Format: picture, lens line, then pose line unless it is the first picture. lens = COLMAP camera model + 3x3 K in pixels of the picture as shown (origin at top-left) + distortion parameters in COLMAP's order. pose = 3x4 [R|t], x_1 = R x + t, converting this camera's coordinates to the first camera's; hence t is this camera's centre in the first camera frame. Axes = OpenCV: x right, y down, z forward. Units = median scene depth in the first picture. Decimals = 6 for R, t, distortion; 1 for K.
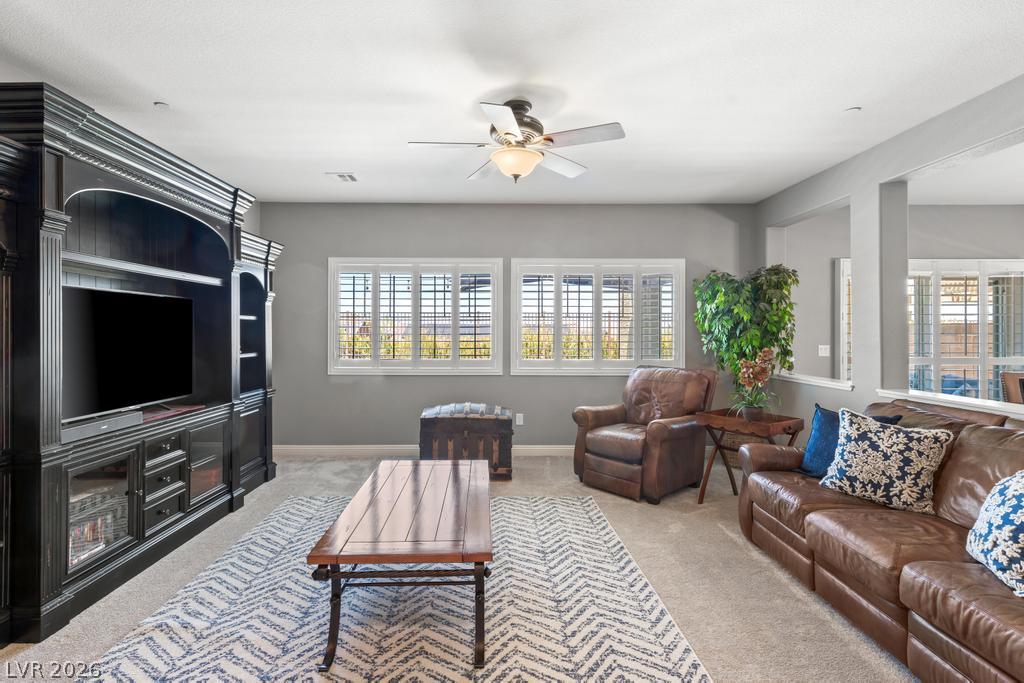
lens RADIAL K [[479.6, 0, 501.1], [0, 479.6, 337.8], [0, 0, 1]] dist [0.003275, 0.000342]
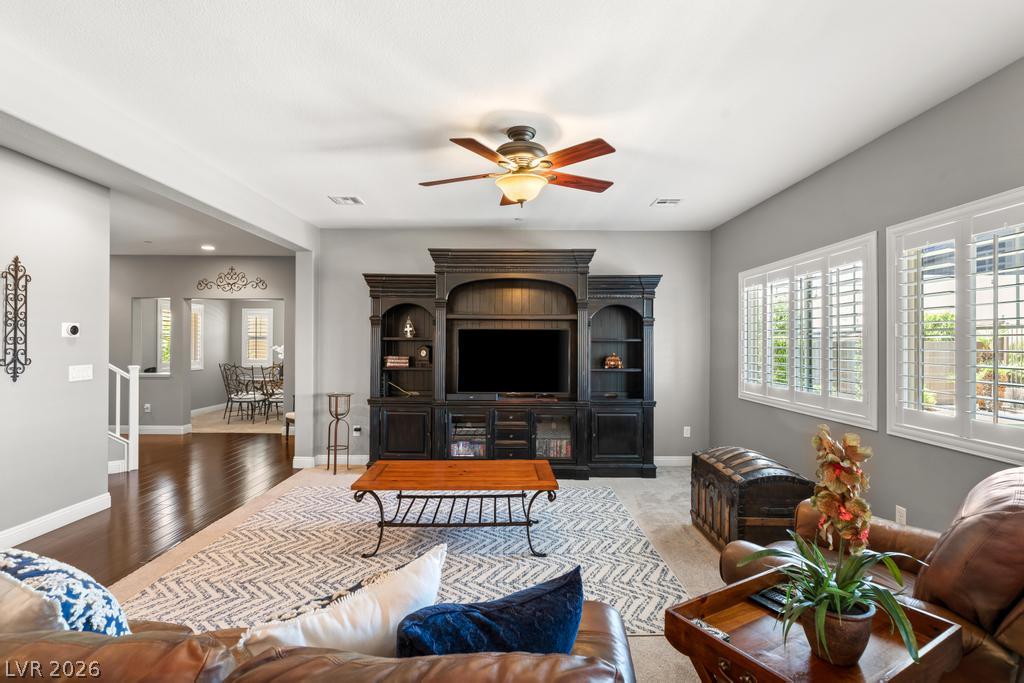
lens RADIAL K [[506.2, 0, 509.1], [0, 506.2, 345.1], [0, 0, 1]] dist [-0.001606, -0.000099]
pose [[-0.018840, 0.002082, -0.999820, 0.847441], [-0.012178, 0.999923, 0.002311, -0.029348], [0.999748, 0.012219, -0.018813, 0.762054]]
